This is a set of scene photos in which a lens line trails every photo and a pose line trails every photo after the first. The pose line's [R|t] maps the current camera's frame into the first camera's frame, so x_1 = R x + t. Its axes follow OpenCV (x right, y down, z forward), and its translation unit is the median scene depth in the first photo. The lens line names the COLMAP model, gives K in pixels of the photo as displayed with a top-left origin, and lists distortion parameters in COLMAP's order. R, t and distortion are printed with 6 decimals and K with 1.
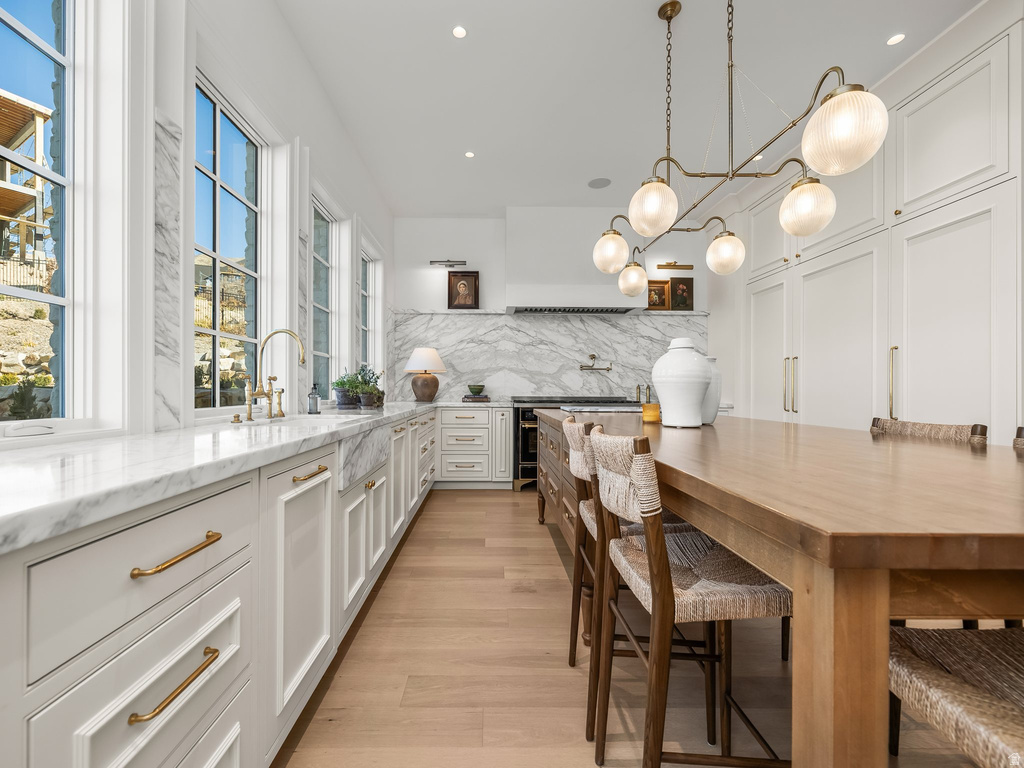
lens RADIAL K [[433.6, 0, 494.5], [0, 433.6, 390.8], [0, 0, 1]] dist [-0.002034, 0.001211]
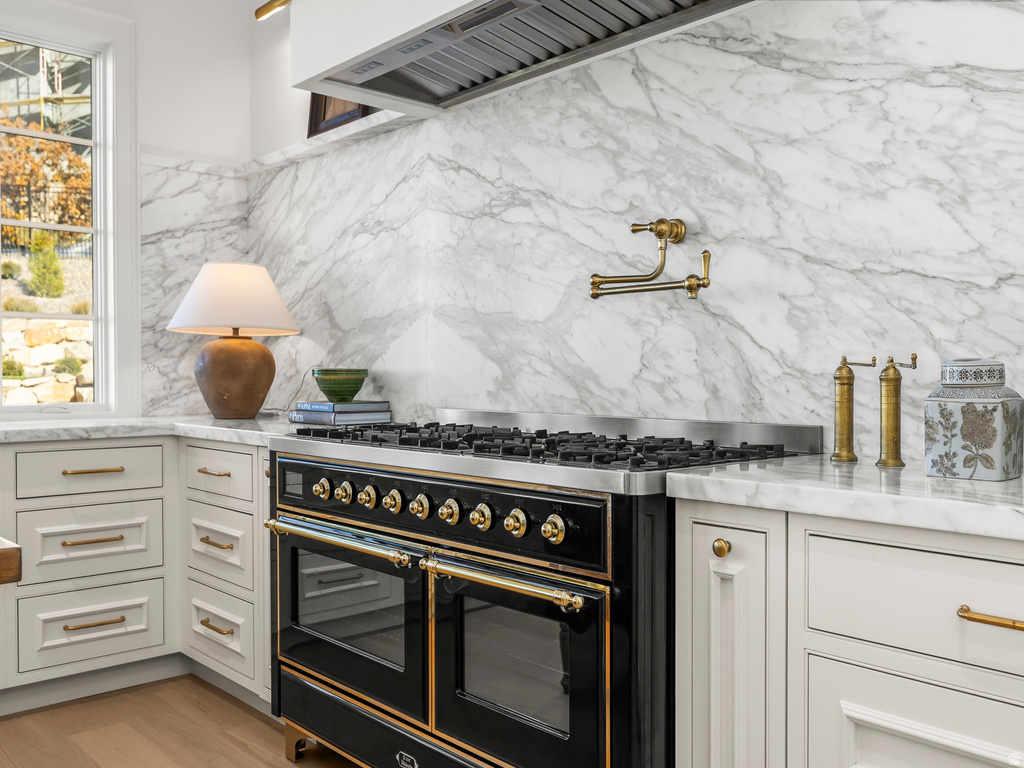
lens RADIAL K [[916.4, 0, 512.8], [0, 916.4, 383.8], [0, 0, 1]] dist [0.005366, -0.001834]
pose [[0.658562, 0.003612, -0.752517, 0.541891], [-0.003132, 0.999993, 0.002058, -0.005067], [0.752520, 0.001002, 0.658569, 0.687323]]
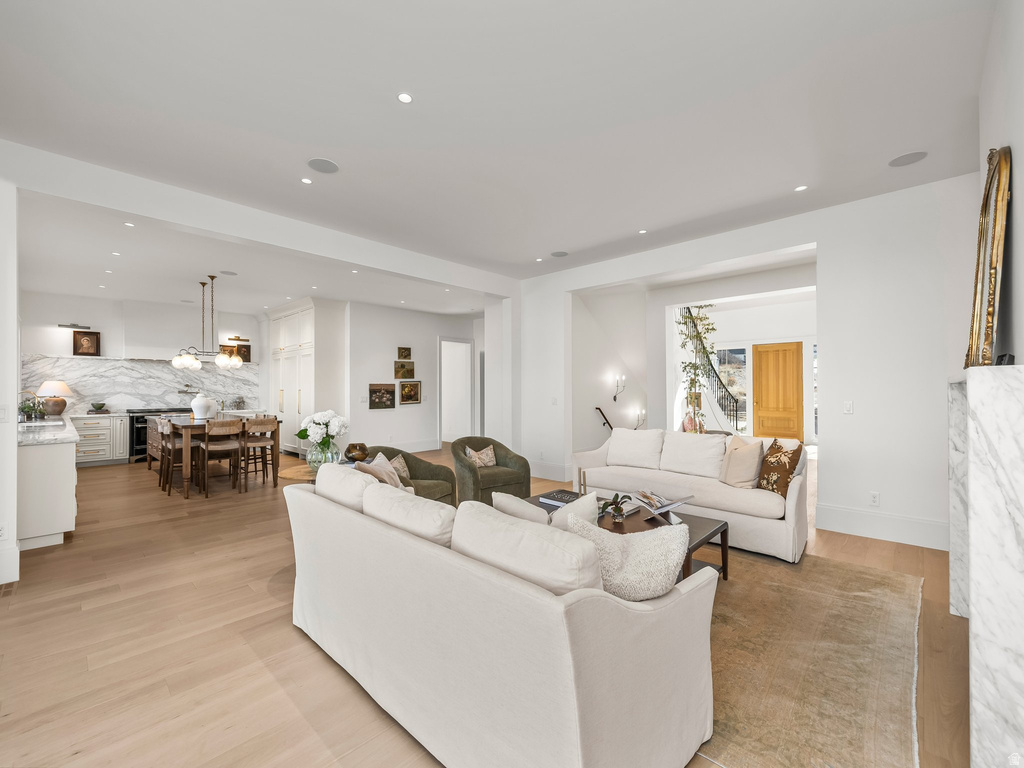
lens RADIAL K [[433.6, 0, 507.5], [0, 433.6, 385.1], [0, 0, 1]] dist [-0.002034, 0.001211]
pose [[0.702860, 0.001881, 0.711326, -0.123278], [0.010247, 0.999866, -0.012769, -0.047121], [-0.711254, 0.016264, 0.702747, -1.271782]]
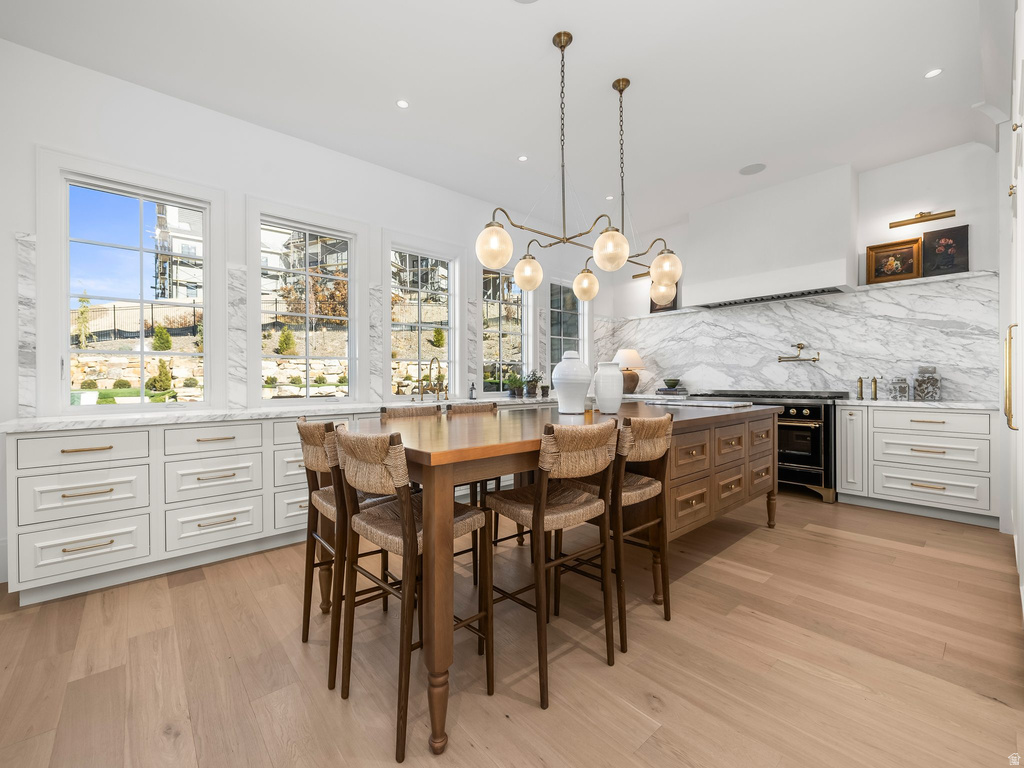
lens RADIAL K [[433.6, 0, 507.2], [0, 433.6, 381.4], [0, 0, 1]] dist [-0.002034, 0.001211]
pose [[0.646303, -0.005399, -0.763062, 0.546703], [0.004031, 0.999985, -0.003661, -0.005957], [0.763070, -0.000709, 0.646315, -0.033930]]
